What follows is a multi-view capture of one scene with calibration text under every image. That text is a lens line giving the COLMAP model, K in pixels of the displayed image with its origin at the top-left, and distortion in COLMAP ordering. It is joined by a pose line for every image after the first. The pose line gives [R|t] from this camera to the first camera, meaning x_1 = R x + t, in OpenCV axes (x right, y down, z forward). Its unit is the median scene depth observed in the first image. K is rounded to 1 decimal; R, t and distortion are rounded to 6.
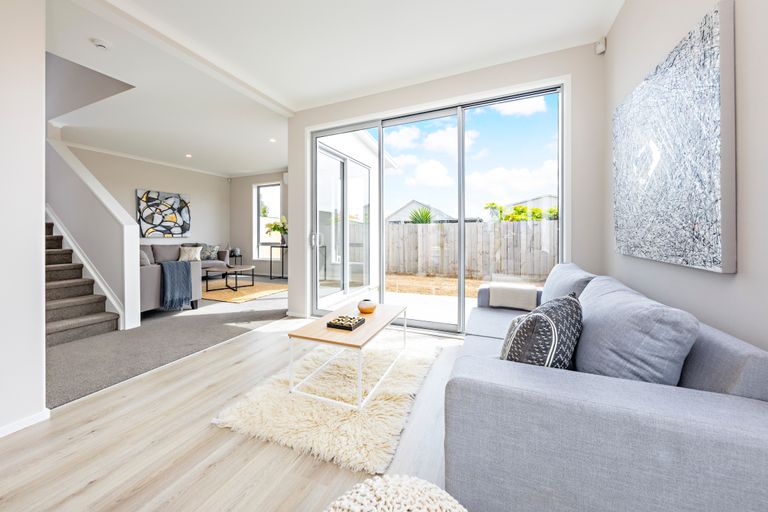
lens RADIAL K [[273.6, 0, 382.7], [0, 273.6, 237.3], [0, 0, 1]] dist [-0.000012, -0.000011]
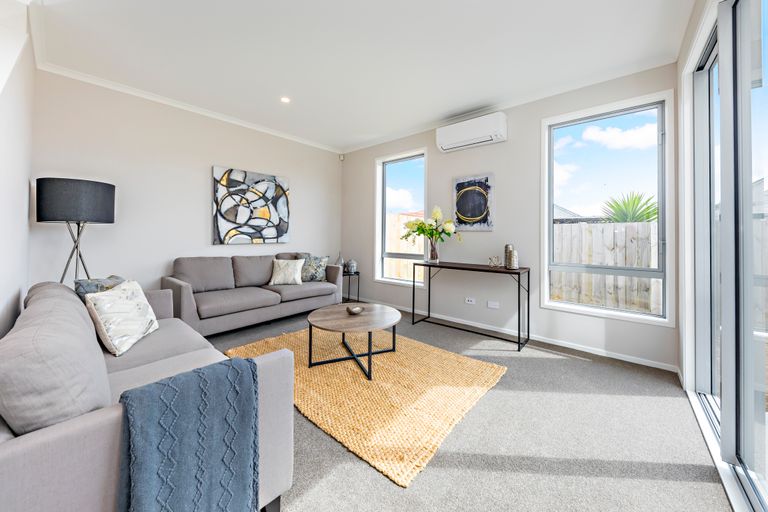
lens RADIAL K [[277.1, 0, 385.0], [0, 277.1, 232.2], [0, 0, 1]] dist [-0.000040, 0.000003]
pose [[0.953077, 0.006630, -0.302654, -0.302099], [-0.012204, 0.999789, -0.016532, -0.018689], [0.302481, 0.019450, 0.952957, 0.465413]]
